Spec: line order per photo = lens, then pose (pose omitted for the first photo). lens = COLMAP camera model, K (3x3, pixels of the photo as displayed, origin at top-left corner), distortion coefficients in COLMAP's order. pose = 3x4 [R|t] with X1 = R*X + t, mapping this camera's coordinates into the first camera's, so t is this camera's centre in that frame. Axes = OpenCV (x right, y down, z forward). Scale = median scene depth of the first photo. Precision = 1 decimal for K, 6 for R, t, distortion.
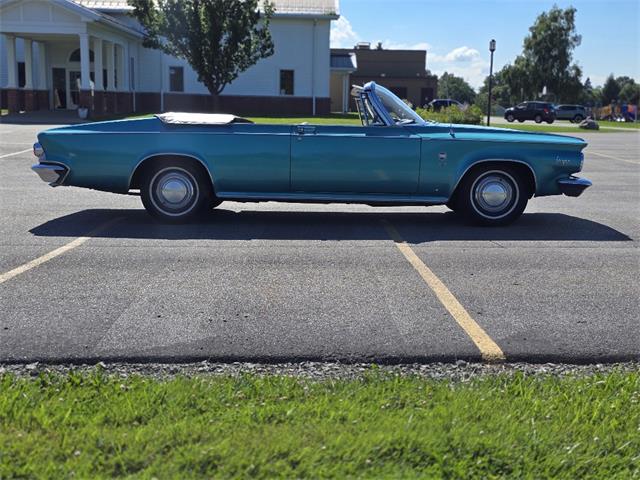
lens RADIAL K [[881.6, 0, 320.0], [0, 881.6, 240.0], [0, 0, 1]] dist [0.153160, -0.385095]
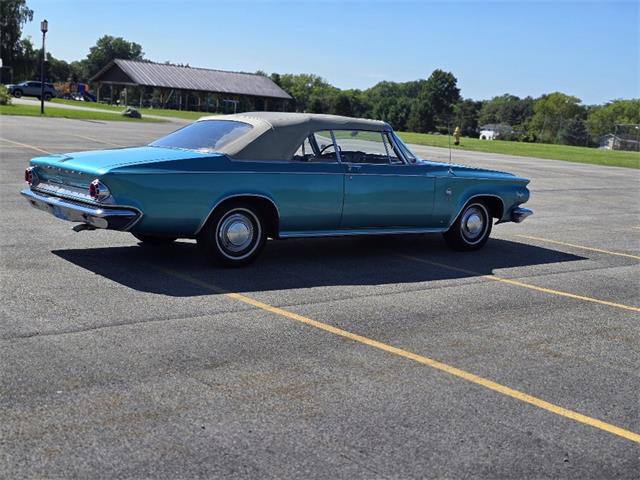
lens RADIAL K [[881.6, 0, 320.0], [0, 881.6, 240.0], [0, 0, 1]] dist [0.153160, -0.385095]
pose [[0.794059, -0.048861, 0.605874, -0.673520], [0.028707, 0.998666, 0.042915, -0.086448], [-0.607163, -0.016684, 0.794403, 0.200049]]
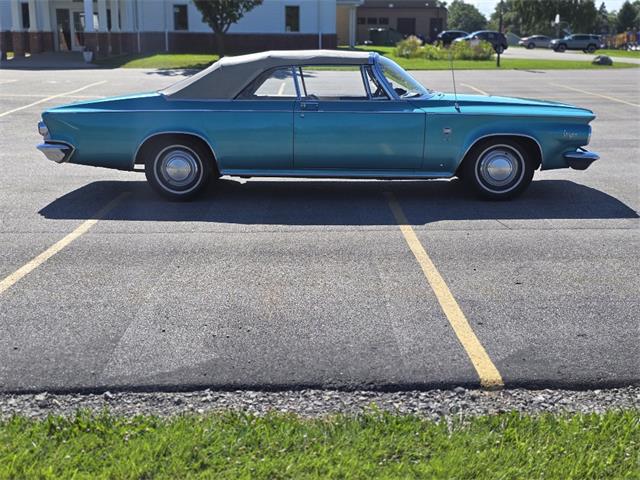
lens RADIAL K [[882.1, 0, 302.2], [0, 882.1, 240.2], [0, 0, 1]] dist [0.111939, -0.159749]
pose [[0.999532, -0.007295, -0.029725, 0.004783], [0.009598, 0.996901, 0.078074, -0.051516], [0.029063, -0.078323, 0.996504, -0.001335]]
